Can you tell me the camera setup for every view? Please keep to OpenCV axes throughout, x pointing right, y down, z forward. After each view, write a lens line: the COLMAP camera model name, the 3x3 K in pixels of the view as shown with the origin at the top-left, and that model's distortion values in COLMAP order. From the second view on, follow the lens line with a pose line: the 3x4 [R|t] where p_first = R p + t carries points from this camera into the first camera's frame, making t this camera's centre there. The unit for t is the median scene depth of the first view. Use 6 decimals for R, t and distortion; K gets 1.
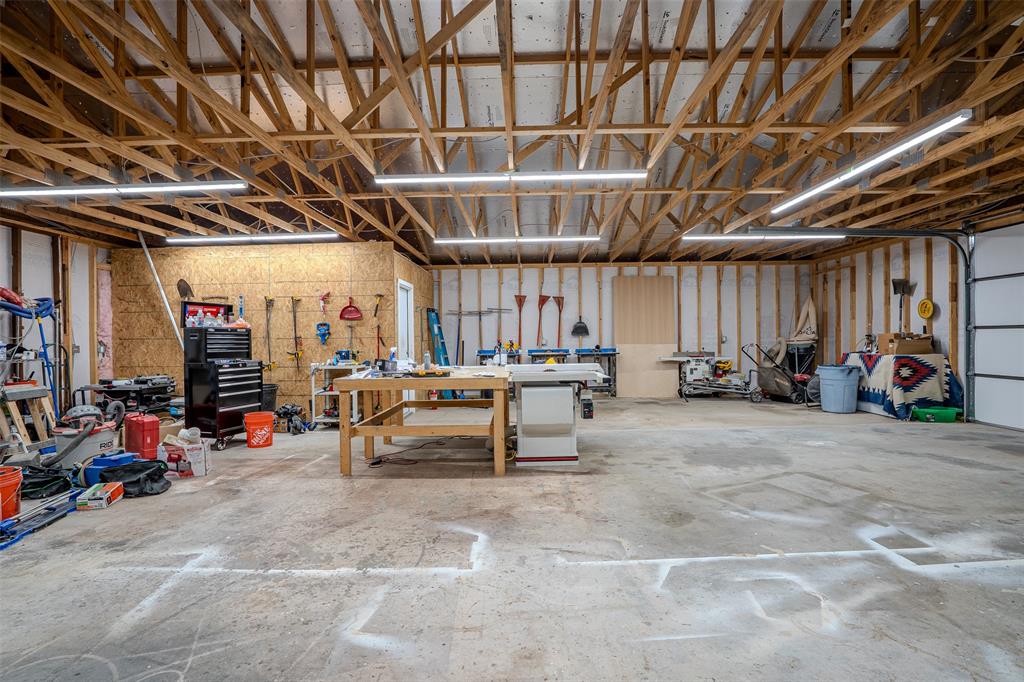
lens RADIAL K [[475.6, 0, 513.7], [0, 475.6, 342.1], [0, 0, 1]] dist [-0.064794, 0.026372]
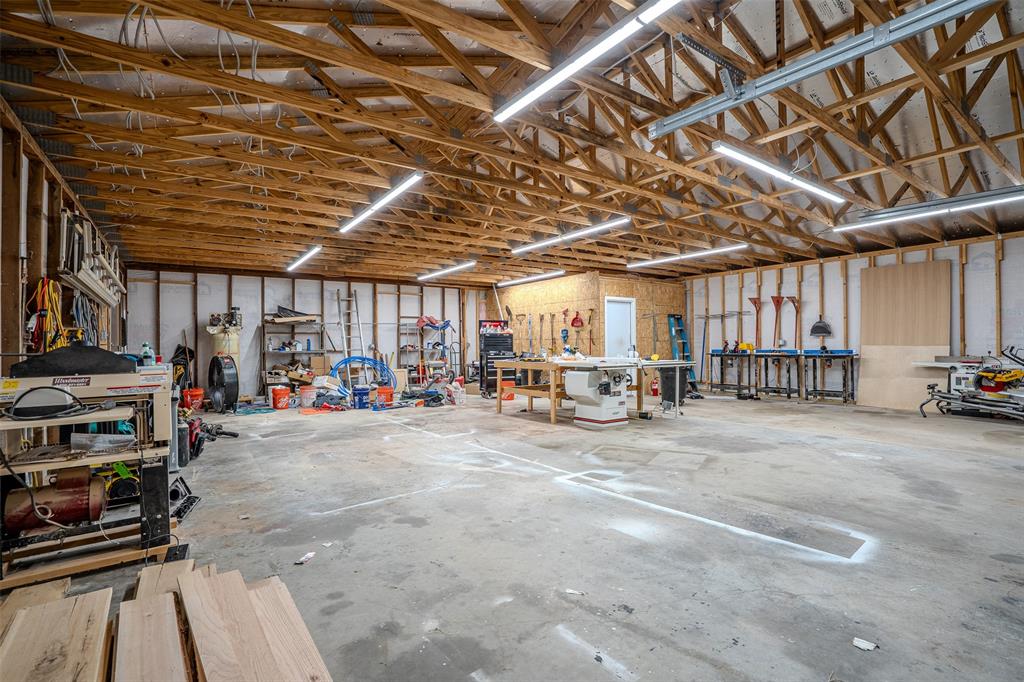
lens RADIAL K [[475.6, 0, 513.7], [0, 475.6, 342.1], [0, 0, 1]] dist [-0.064794, 0.026372]
pose [[0.595389, 0.003495, -0.803430, 0.733973], [-0.004640, 0.999989, 0.000912, 0.000536], [0.803424, 0.003185, 0.595399, -0.049604]]
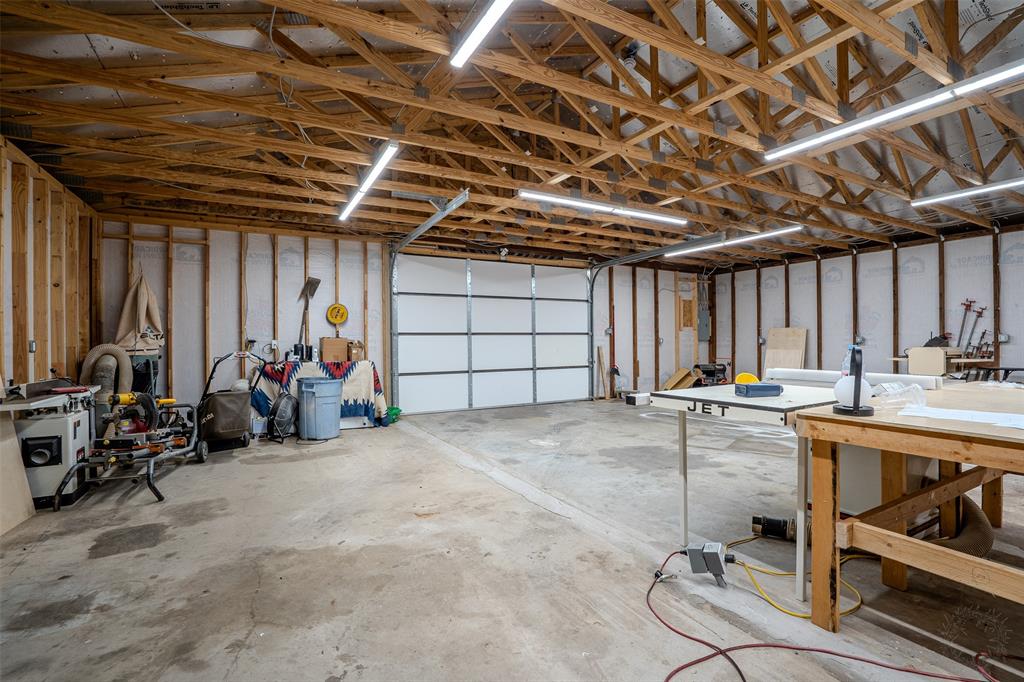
lens RADIAL K [[475.6, 0, 513.7], [0, 475.6, 342.1], [0, 0, 1]] dist [-0.064794, 0.026372]
pose [[-0.501786, 0.015608, 0.864851, -0.157729], [0.022969, 0.999725, -0.004716, 0.000940], [-0.864687, 0.017498, -0.502007, 1.180665]]
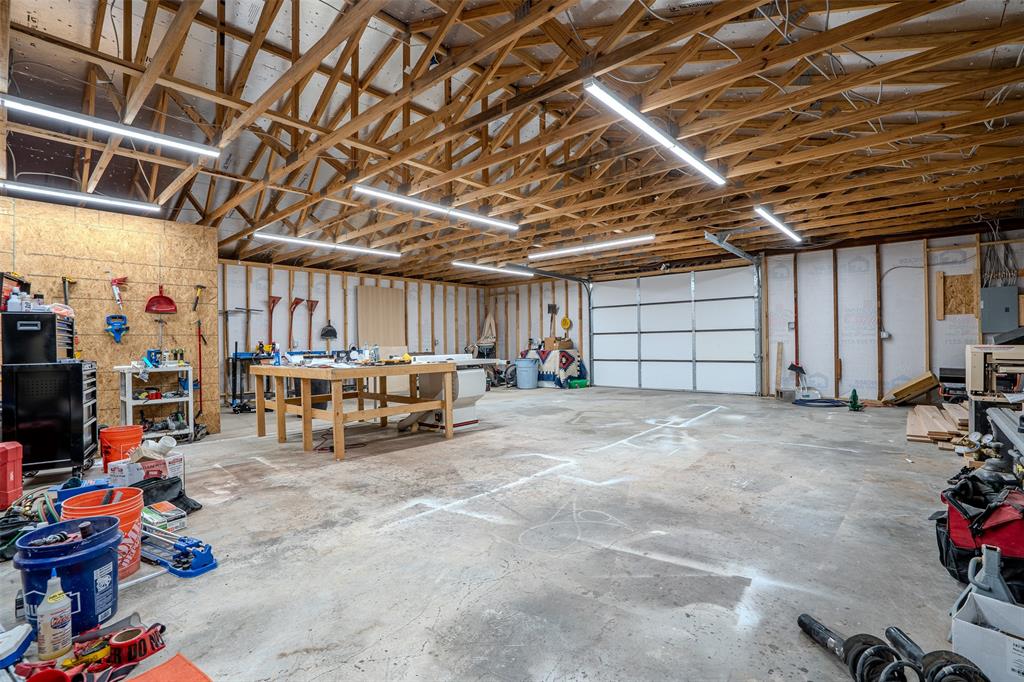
lens RADIAL K [[480.2, 0, 514.3], [0, 480.2, 344.3], [0, 0, 1]] dist [-0.069573, 0.033843]
pose [[0.650284, 0.001315, 0.759690, -0.560164], [0.013224, 0.999827, -0.013050, 0.026163], [-0.759576, 0.018532, 0.650154, 0.002410]]
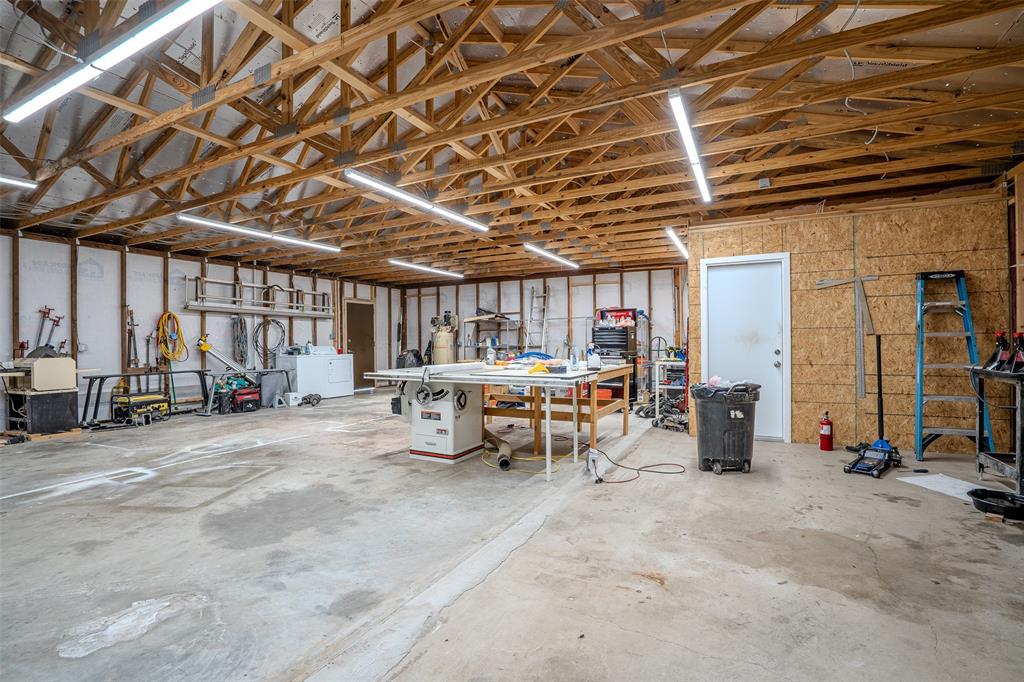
lens RADIAL K [[475.6, 0, 513.7], [0, 475.6, 342.1], [0, 0, 1]] dist [-0.064794, 0.026372]
pose [[-0.434561, 0.019233, -0.900437, 0.634684], [0.008479, 0.999815, 0.017264, -0.009357], [0.900602, -0.000132, -0.434644, 1.081299]]
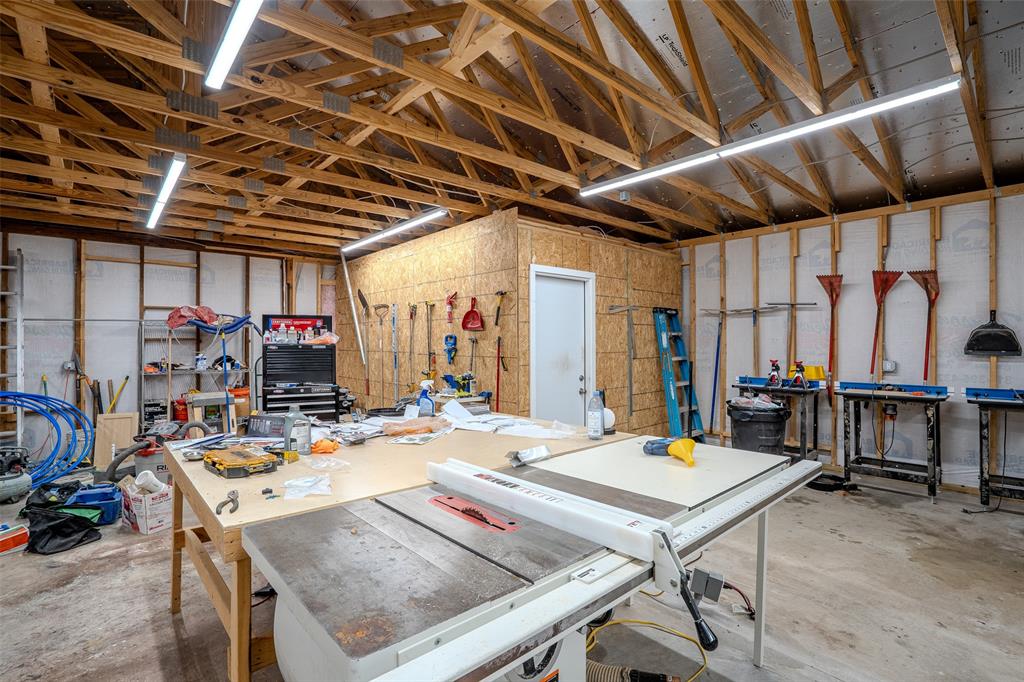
lens RADIAL K [[475.6, 0, 513.7], [0, 475.6, 342.1], [0, 0, 1]] dist [-0.064794, 0.026372]
pose [[0.681060, 0.009645, -0.732164, 0.209529], [-0.010114, 0.999942, 0.003765, -0.033118], [0.732158, 0.004841, 0.681118, 0.562971]]
